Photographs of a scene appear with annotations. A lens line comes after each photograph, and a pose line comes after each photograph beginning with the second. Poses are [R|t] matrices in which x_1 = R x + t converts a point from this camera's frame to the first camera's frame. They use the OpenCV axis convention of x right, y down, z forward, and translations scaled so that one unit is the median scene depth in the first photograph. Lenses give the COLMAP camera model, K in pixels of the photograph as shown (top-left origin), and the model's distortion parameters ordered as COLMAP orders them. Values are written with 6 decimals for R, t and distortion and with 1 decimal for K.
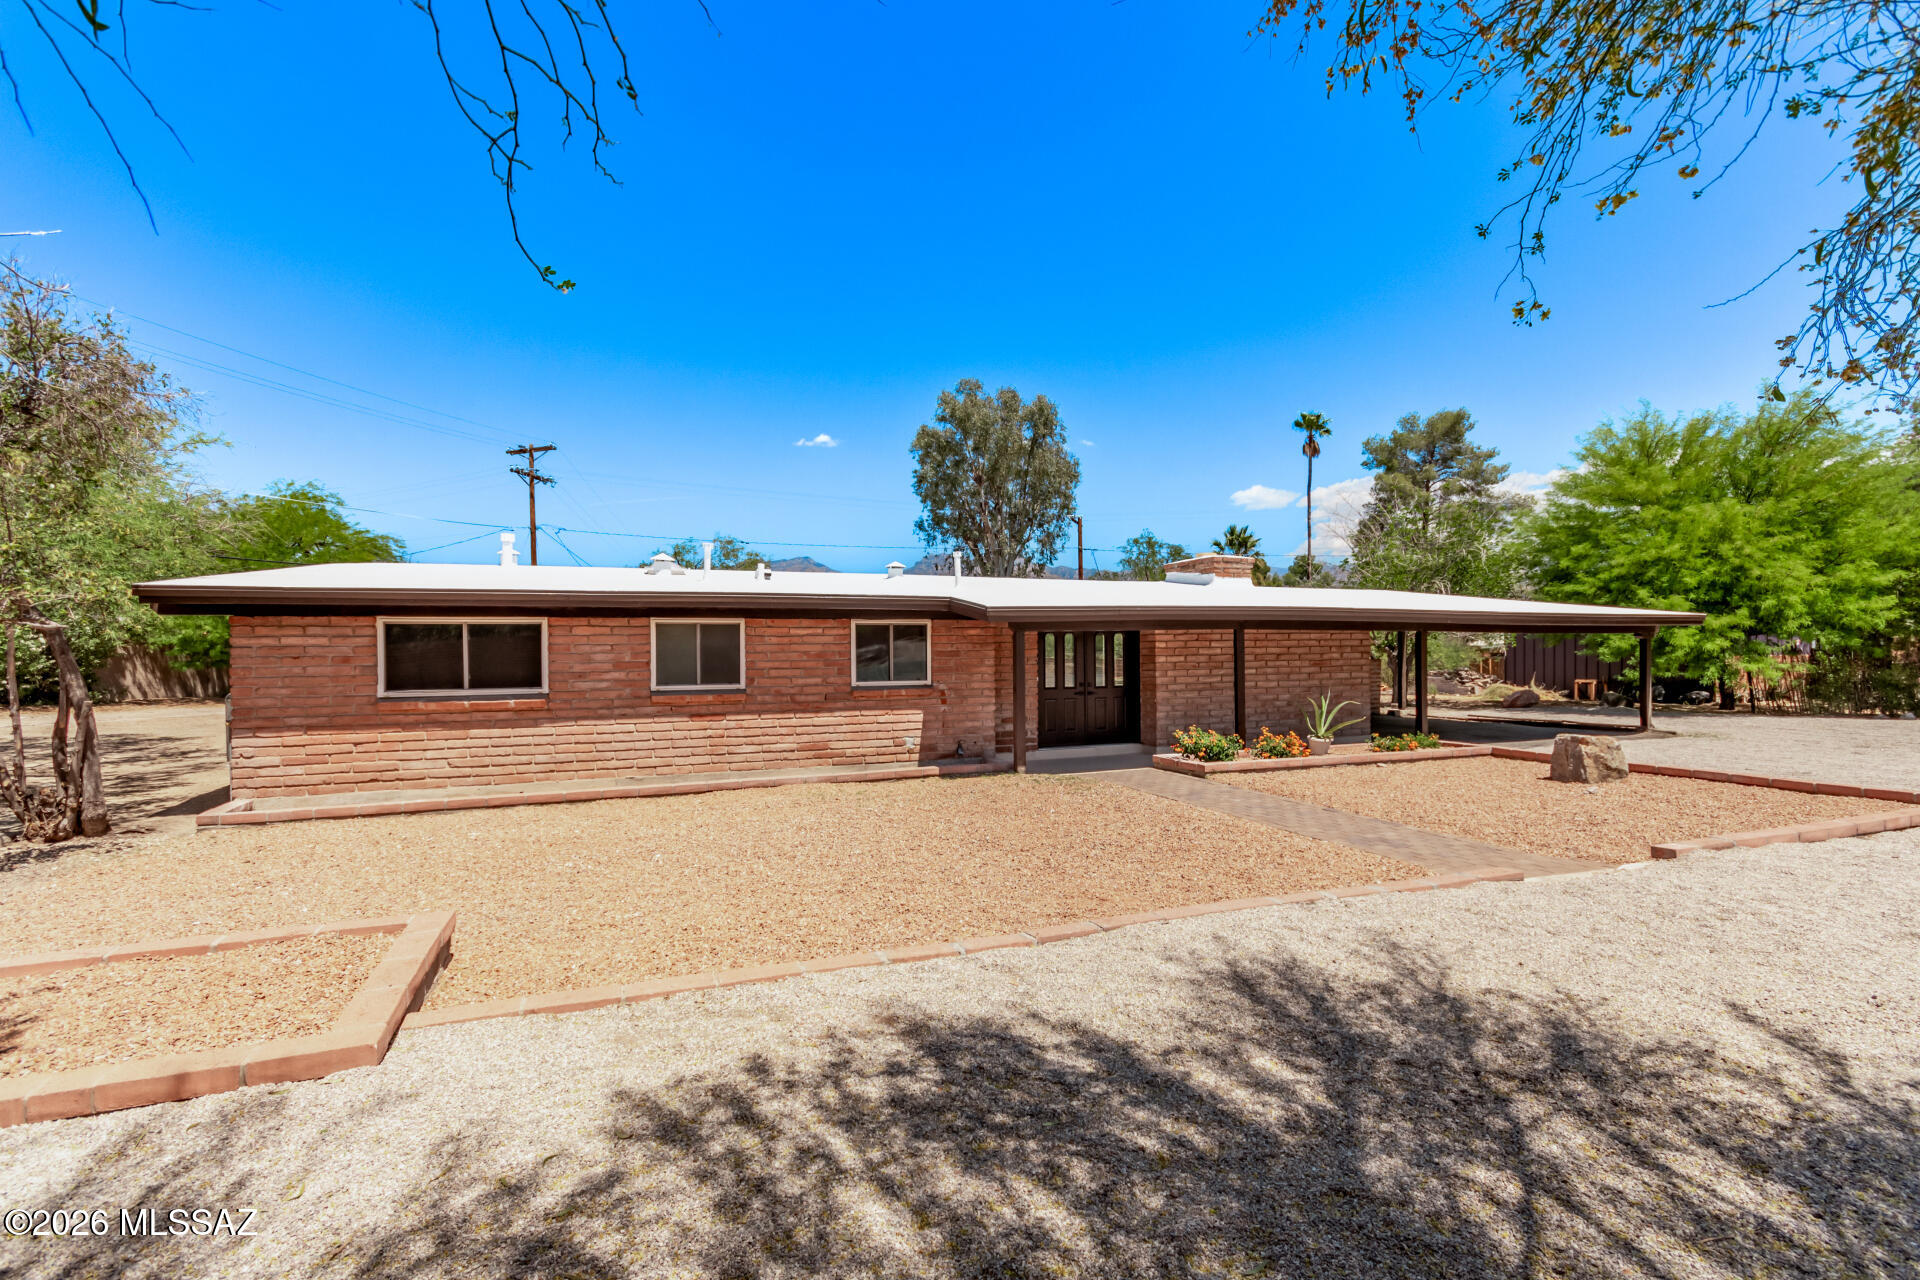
lens RADIAL K [[912.0, 0, 993.9], [0, 912.0, 667.7], [0, 0, 1]] dist [0.008085, -0.000355]
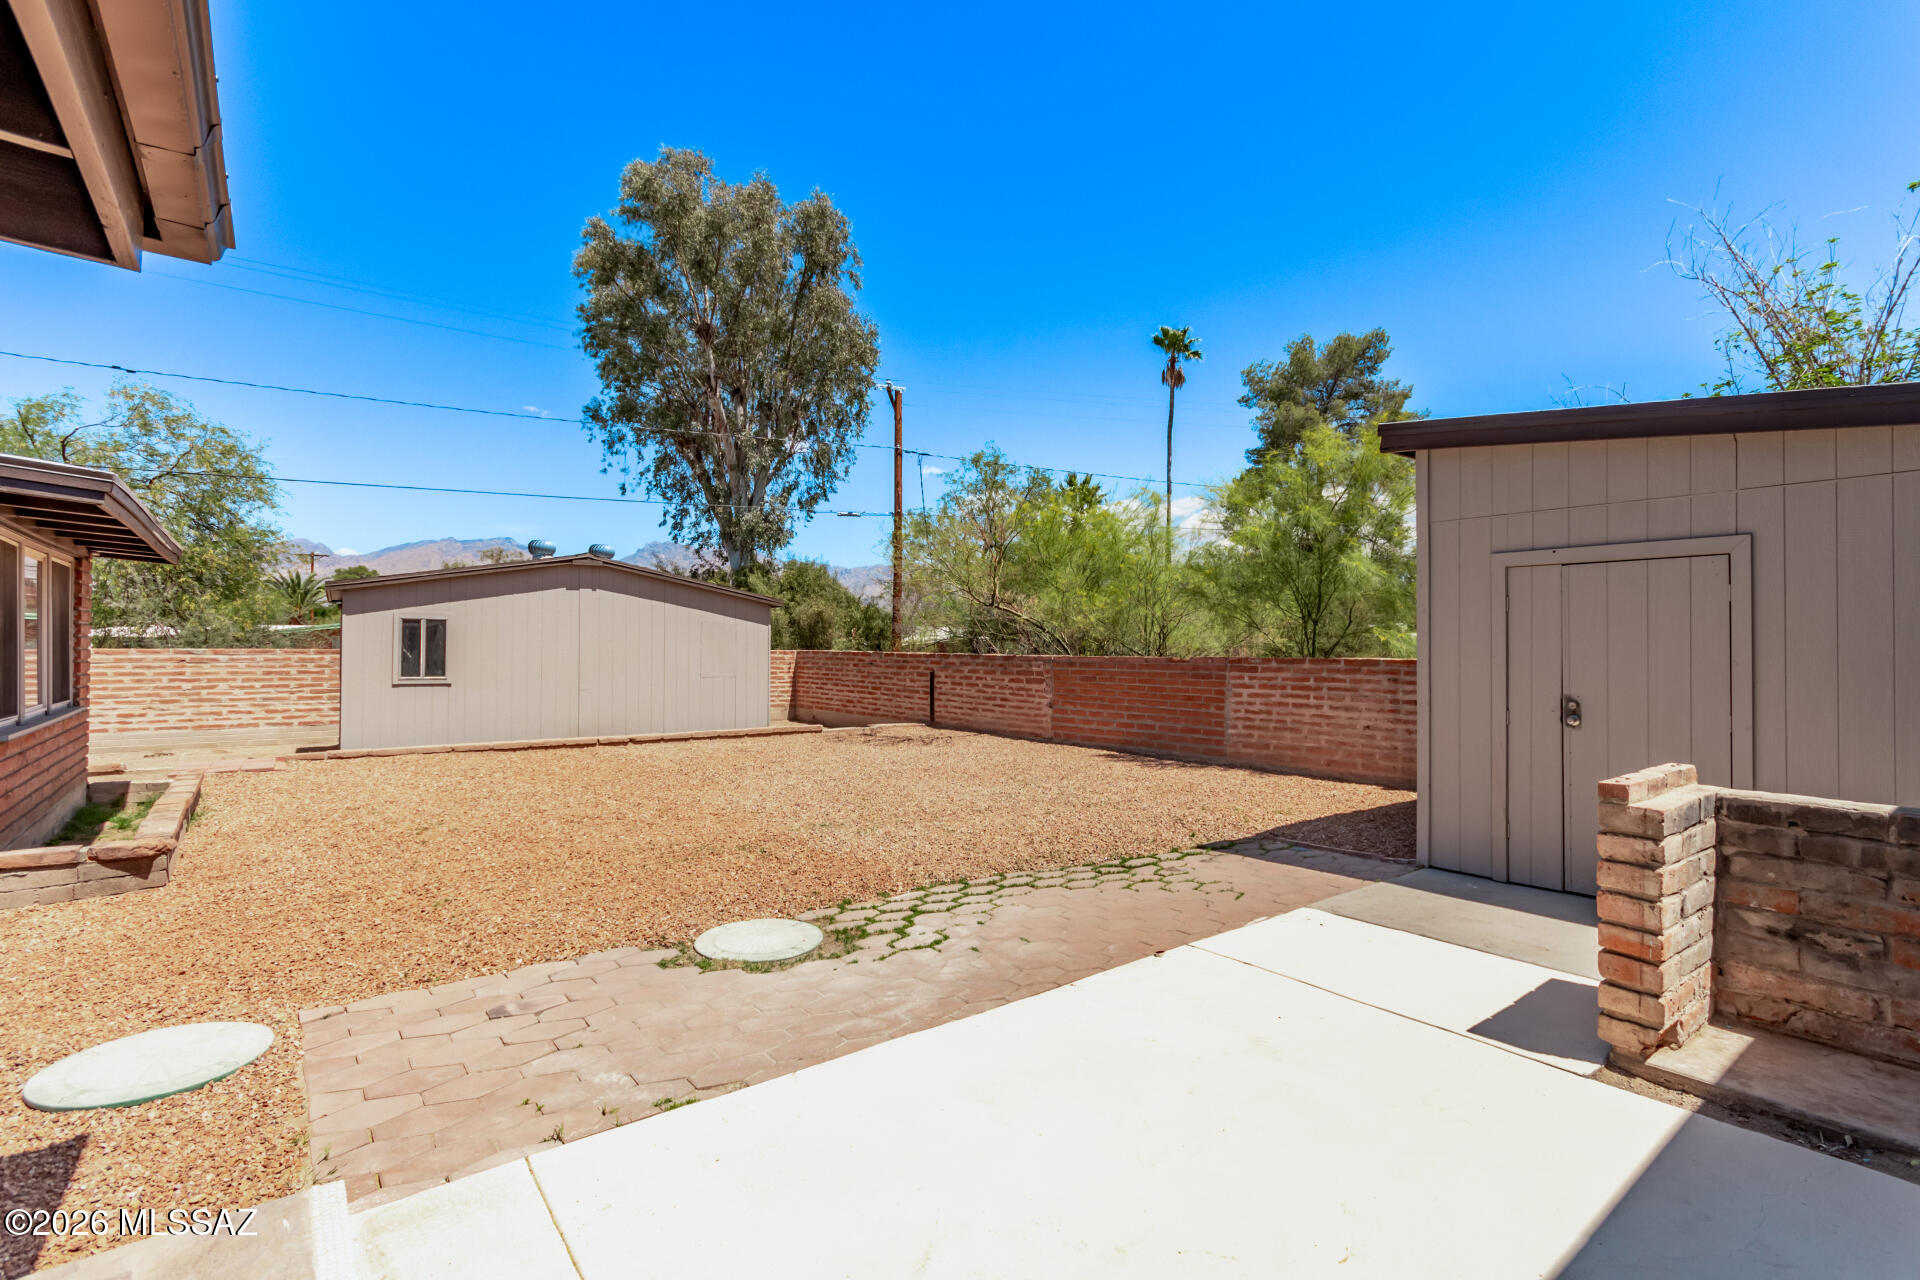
lens RADIAL K [[912.0, 0, 988.9], [0, 912.0, 652.9], [0, 0, 1]] dist [0.008085, -0.000355]
pose [[0.959493, 0.016001, 0.281279, -0.013358], [-0.012683, 0.999827, -0.013610, -0.010161], [-0.281448, 0.009492, 0.959530, 1.510221]]
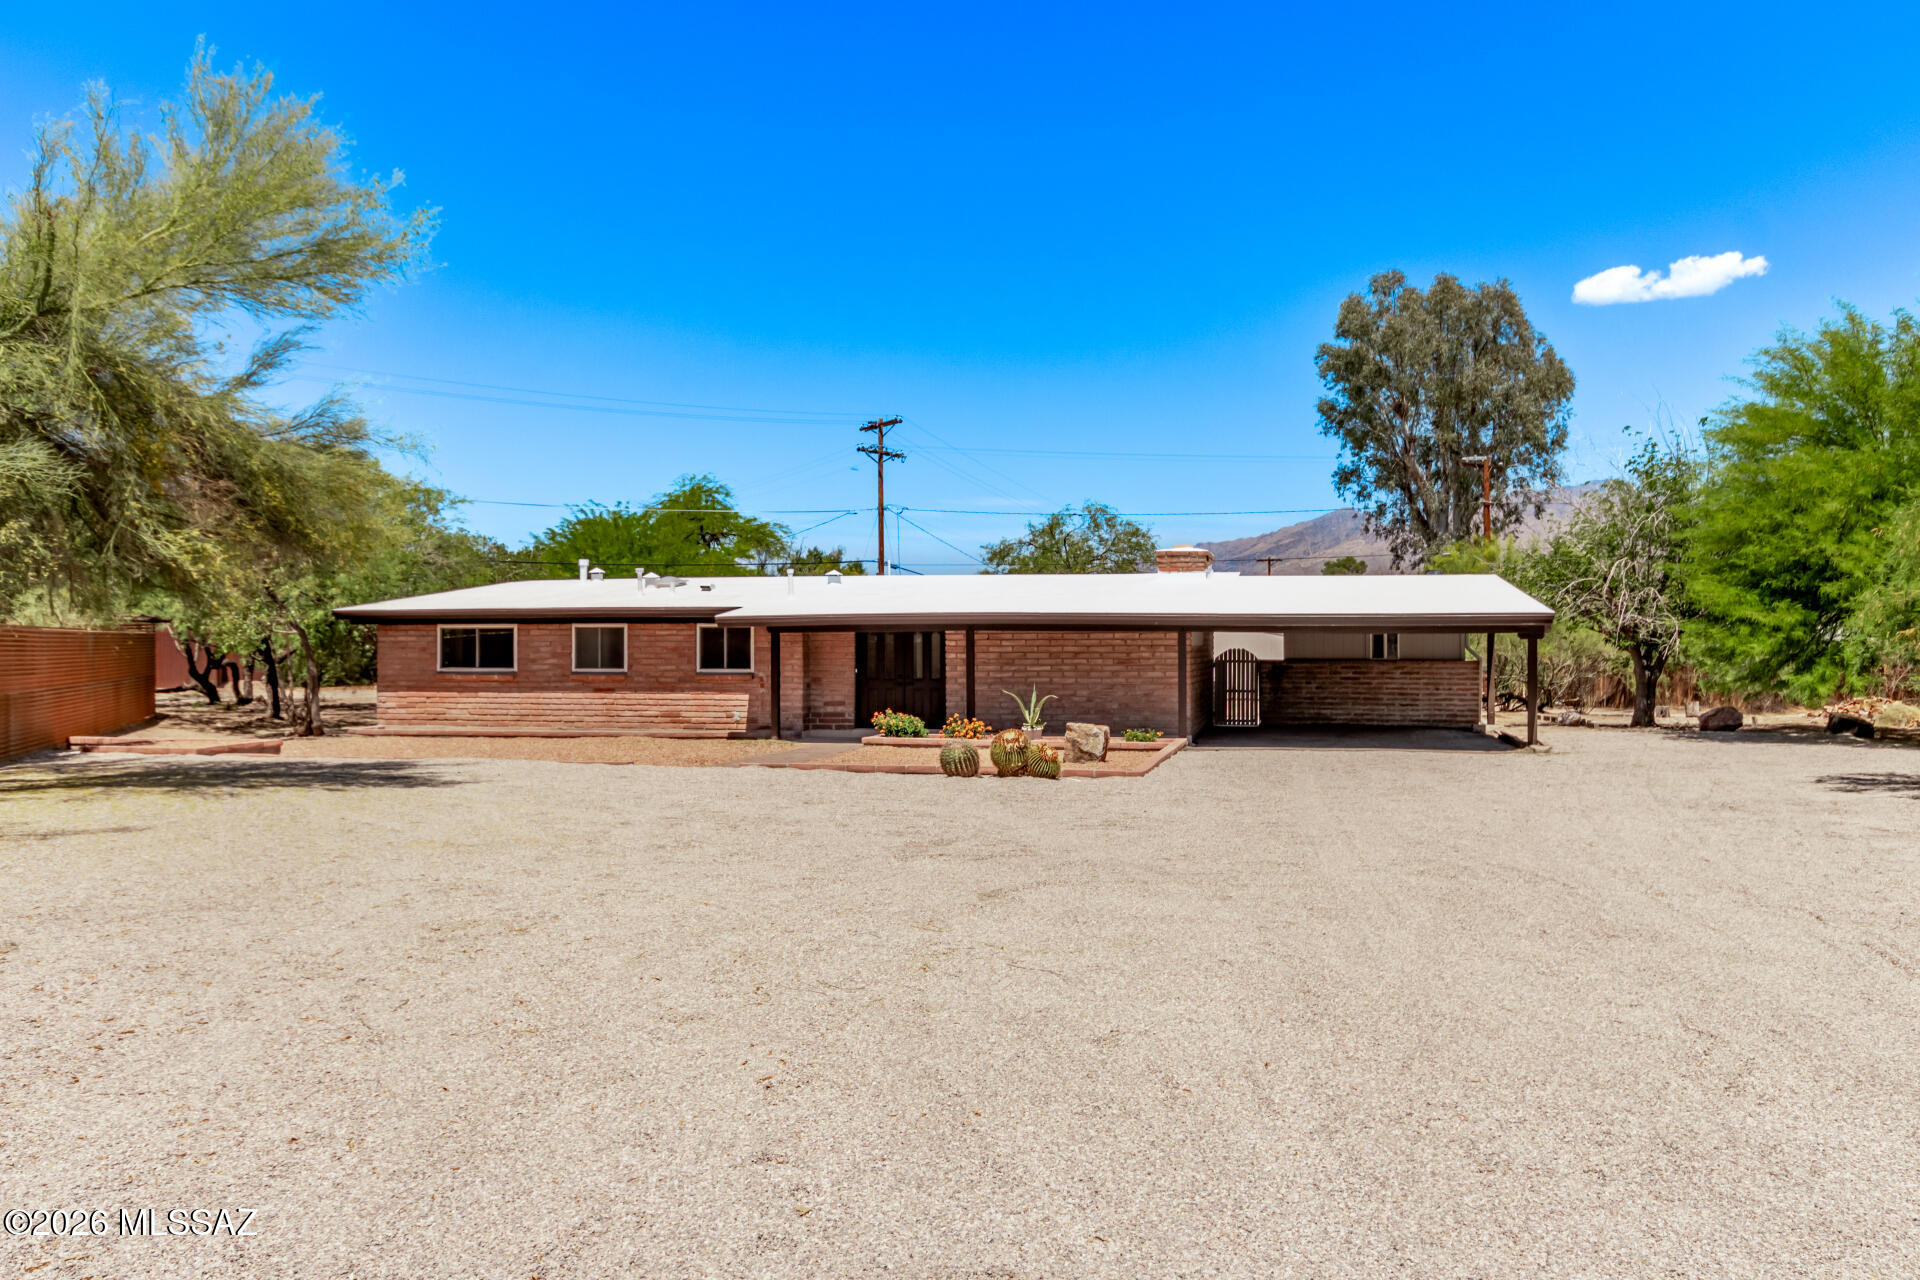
lens RADIAL K [[1513.7, 0, 976.3], [0, 1513.7, 638.1], [0, 0, 1]] dist [-0.008705, -0.002402]
pose [[0.811529, 0.005640, -0.584284, 1.429154], [-0.016617, 0.999772, -0.013430, -0.007028], [0.584075, 0.020608, 0.811438, -0.567750]]
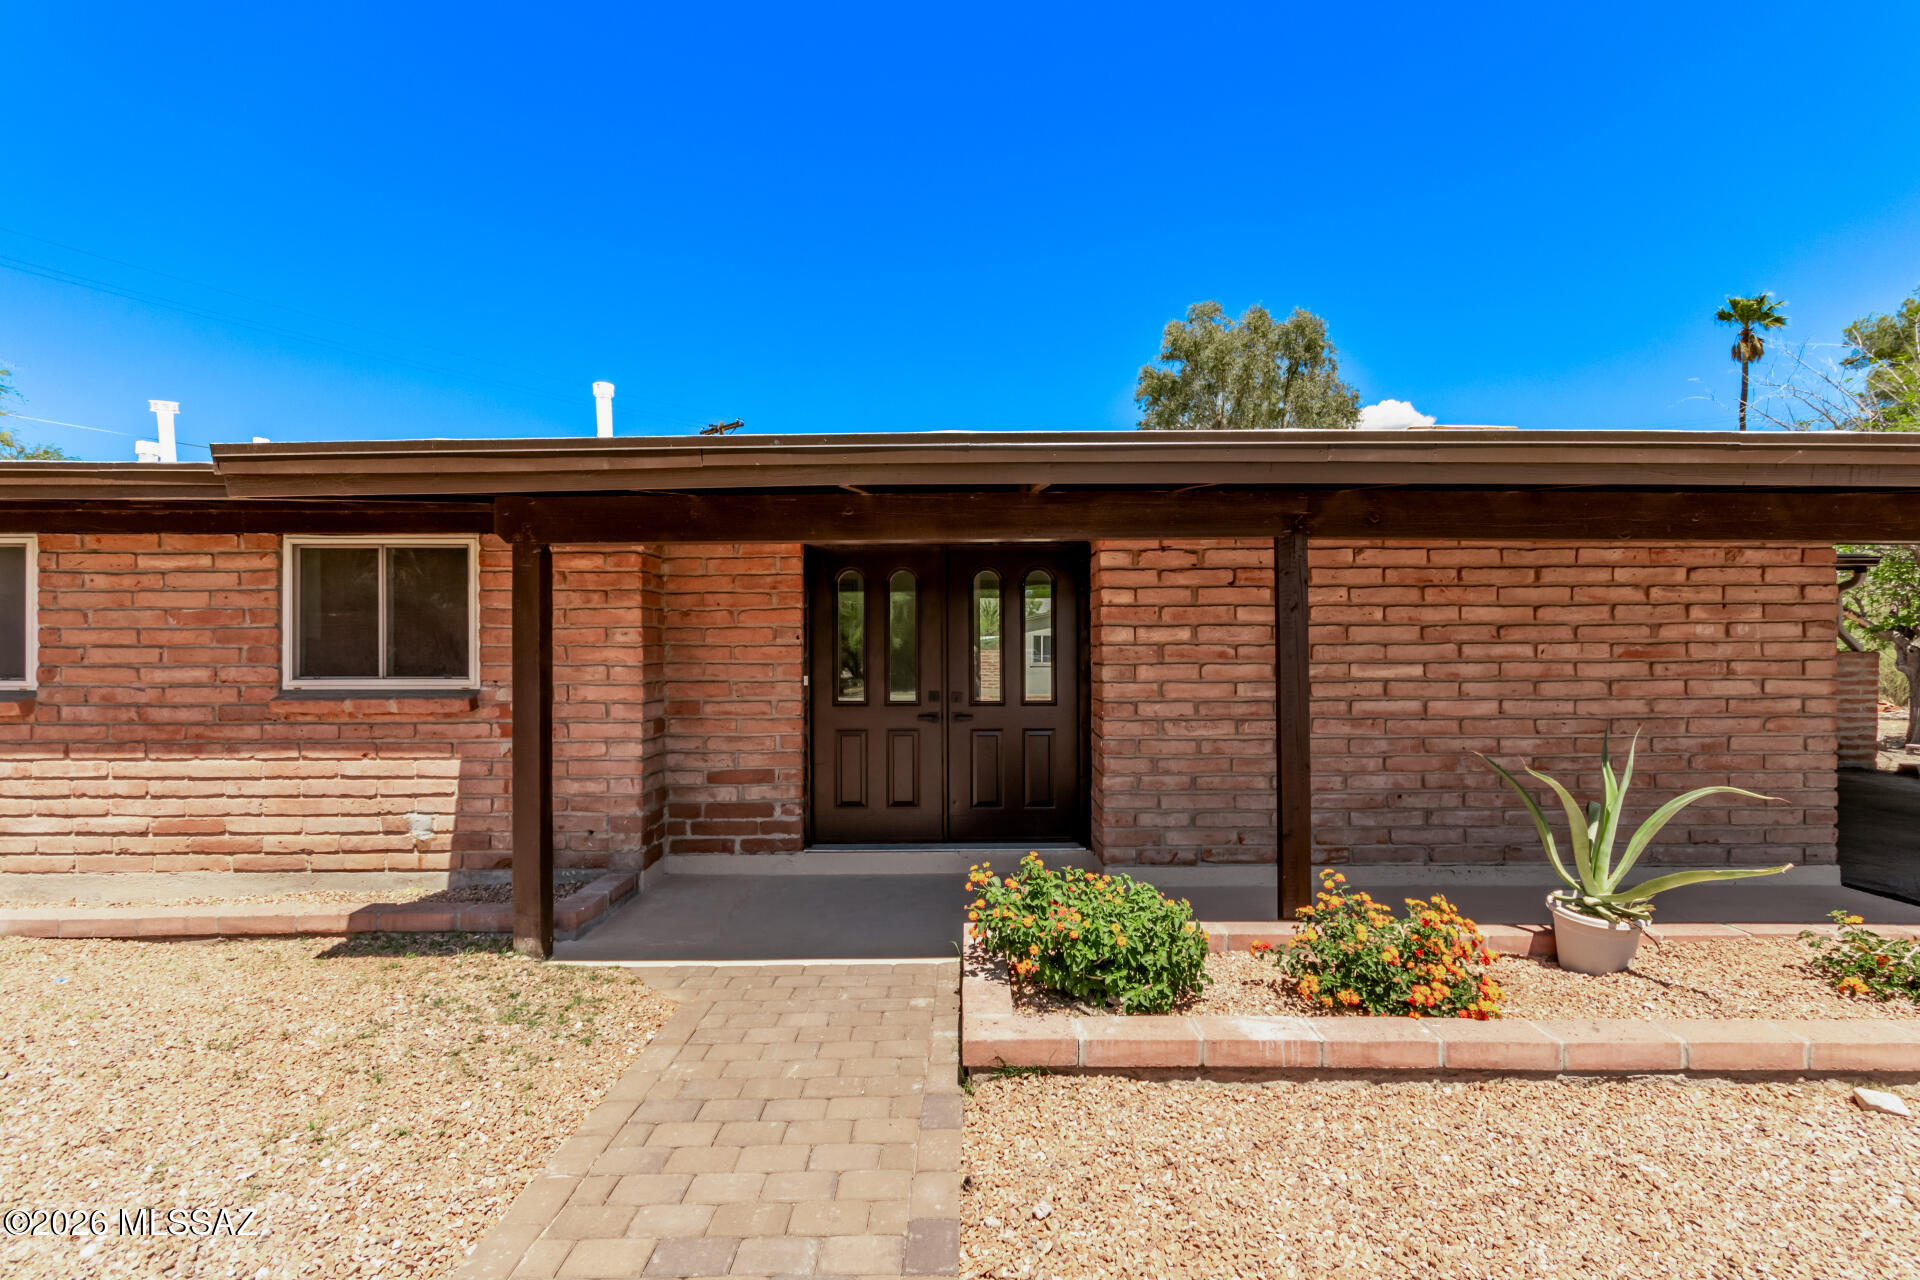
lens RADIAL K [[912.0, 0, 970.0], [0, 912.0, 645.2], [0, 0, 1]] dist [0.008085, -0.000355]
pose [[0.928331, 0.006646, -0.371696, 0.289170], [-0.013286, 0.999795, -0.015304, 0.001527], [0.371518, 0.019146, 0.928228, 0.677866]]
